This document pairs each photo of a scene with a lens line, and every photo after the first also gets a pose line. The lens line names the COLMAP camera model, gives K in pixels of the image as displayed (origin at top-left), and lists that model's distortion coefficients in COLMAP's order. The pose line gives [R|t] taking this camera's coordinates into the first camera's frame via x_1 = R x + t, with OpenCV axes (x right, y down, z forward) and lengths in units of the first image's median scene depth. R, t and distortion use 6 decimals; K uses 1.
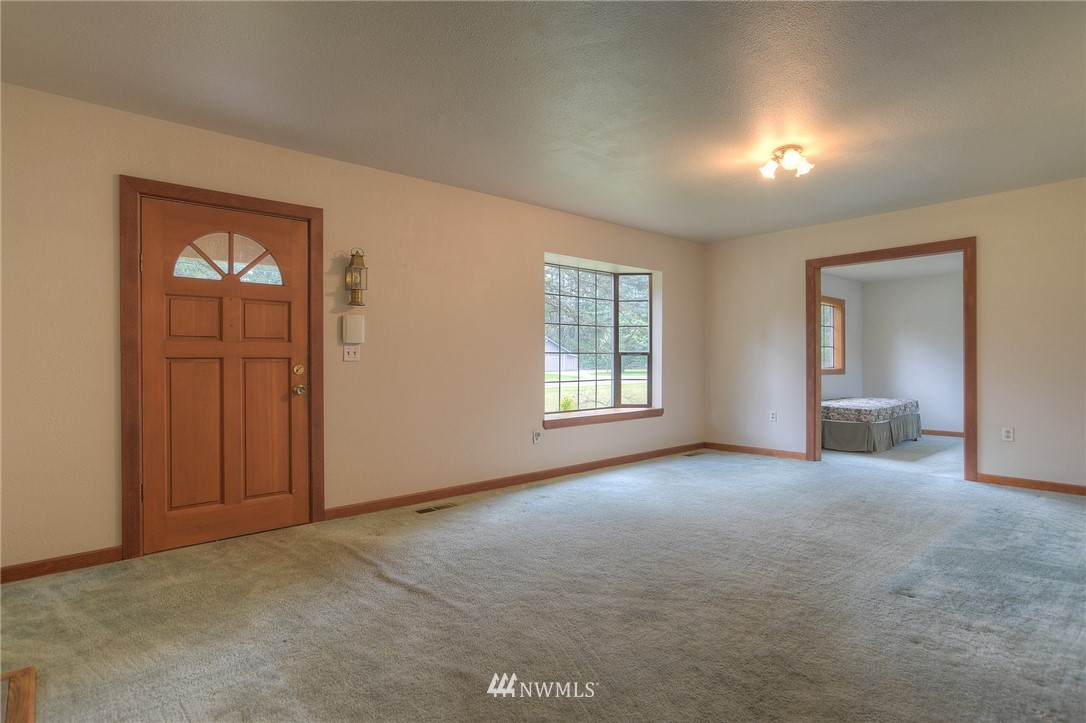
lens RADIAL K [[569.8, 0, 548.1], [0, 569.8, 361.4], [0, 0, 1]] dist [-0.017837, 0.010089]
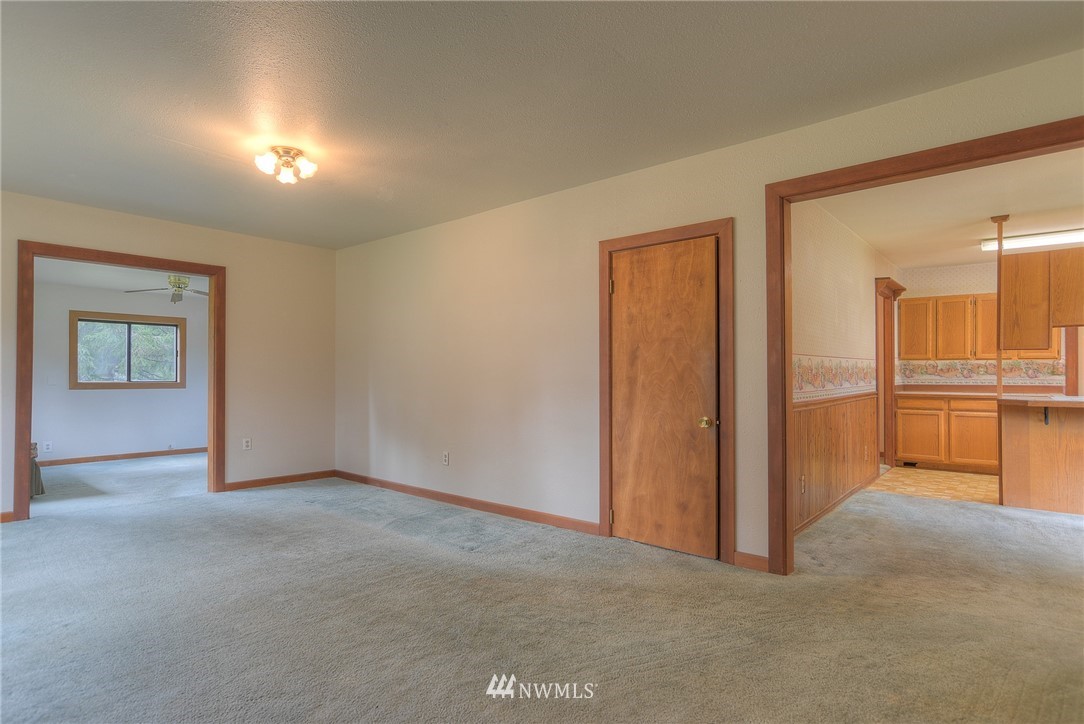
lens RADIAL K [[568.8, 0, 543.0], [0, 568.8, 369.8], [0, 0, 1]] dist [-0.017837, 0.010089]
pose [[-0.127872, 0.017299, 0.991640, -0.525448], [0.002933, 0.999850, -0.017064, -0.001254], [-0.991786, 0.000727, -0.127904, 0.687400]]
